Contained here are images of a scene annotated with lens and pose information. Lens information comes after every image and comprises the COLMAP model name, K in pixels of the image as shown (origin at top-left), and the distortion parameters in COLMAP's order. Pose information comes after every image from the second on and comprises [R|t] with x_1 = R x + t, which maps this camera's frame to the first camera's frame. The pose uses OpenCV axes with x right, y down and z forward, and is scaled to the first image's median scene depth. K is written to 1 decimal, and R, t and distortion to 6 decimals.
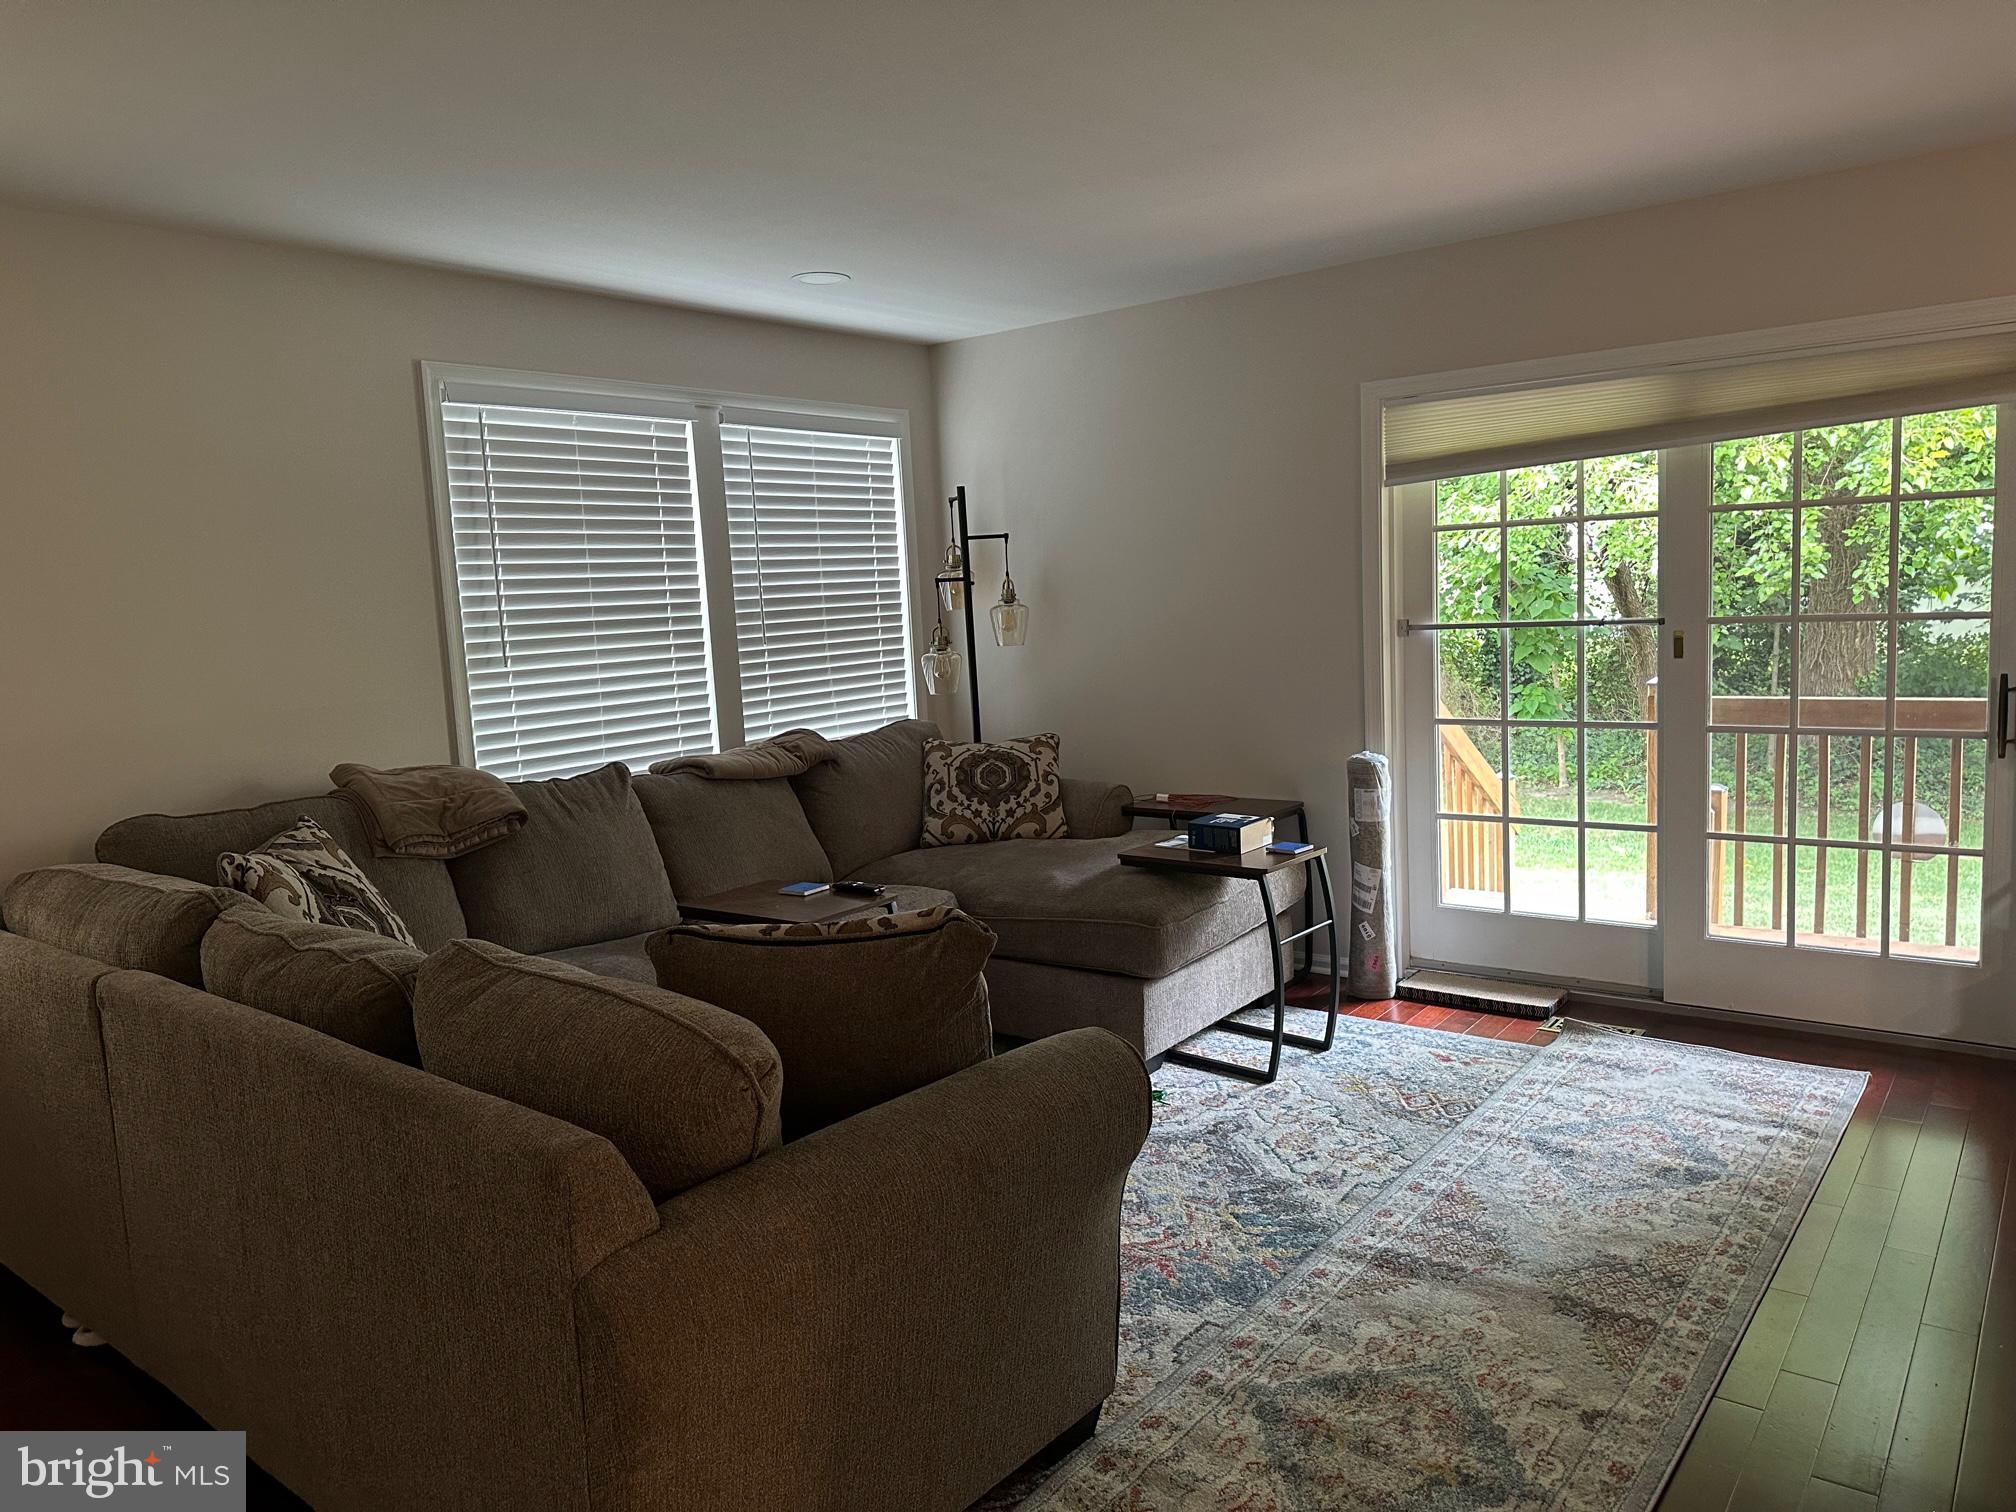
lens RADIAL K [[1407.7, 0, 1001.5], [0, 1407.7, 756.9], [0, 0, 1]] dist [0.152927, -0.280699]
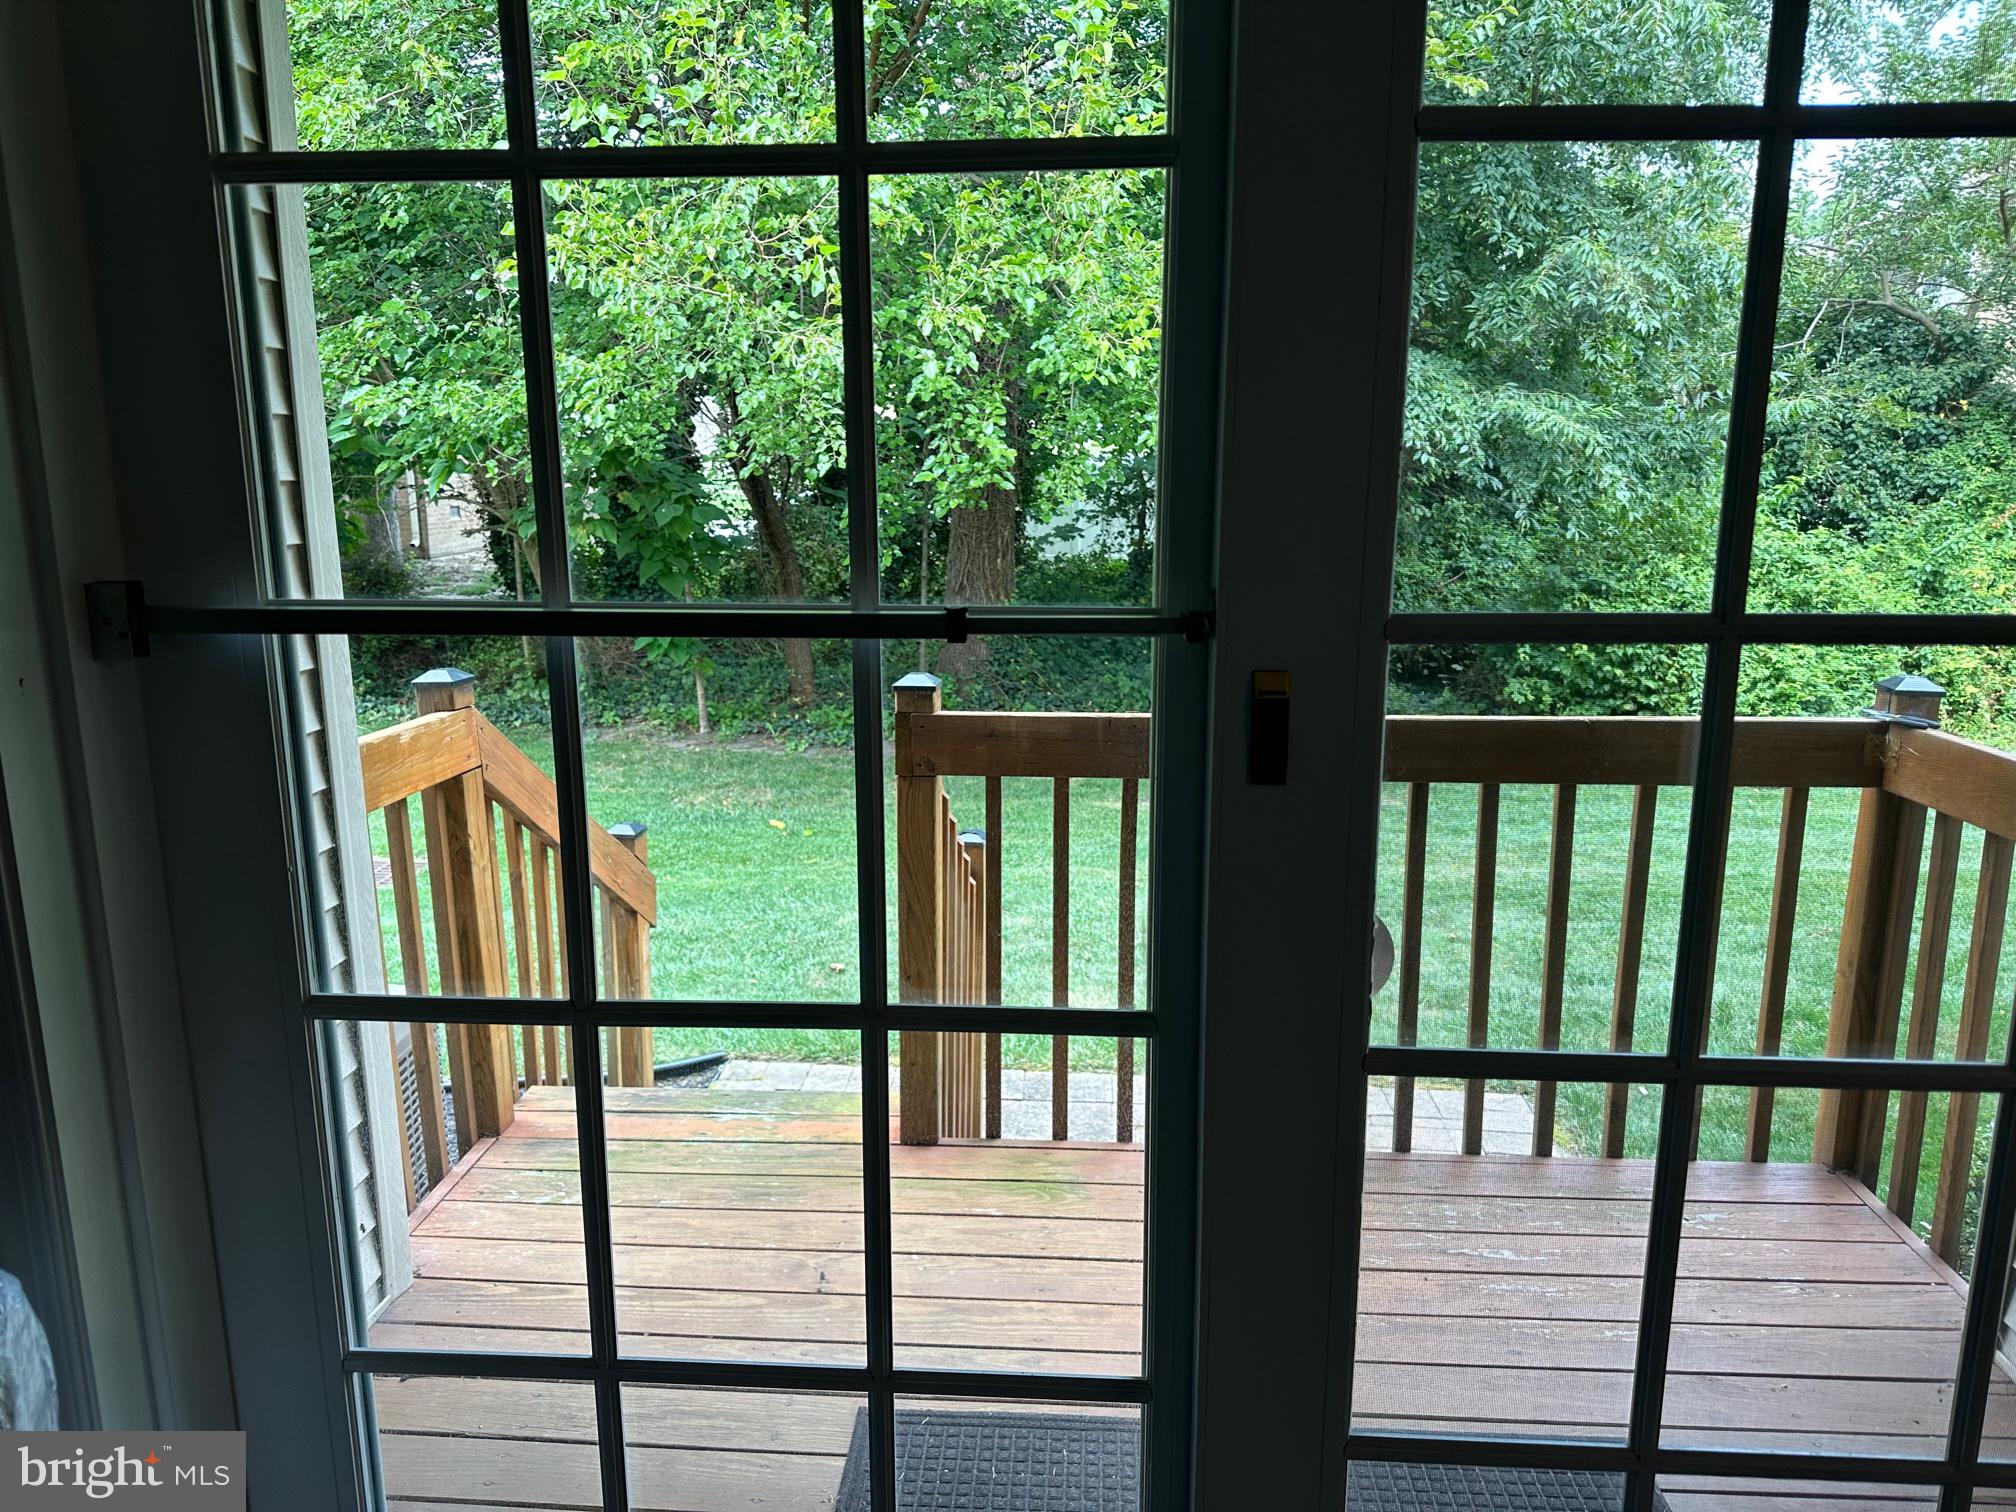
lens RADIAL K [[1407.7, 0, 1001.5], [0, 1407.7, 756.9], [0, 0, 1]] dist [0.152927, -0.280699]
pose [[0.829304, -0.071297, 0.554231, 0.292860], [0.031497, 0.996214, 0.081026, -0.096161], [-0.557909, -0.049739, 0.828410, 0.826156]]
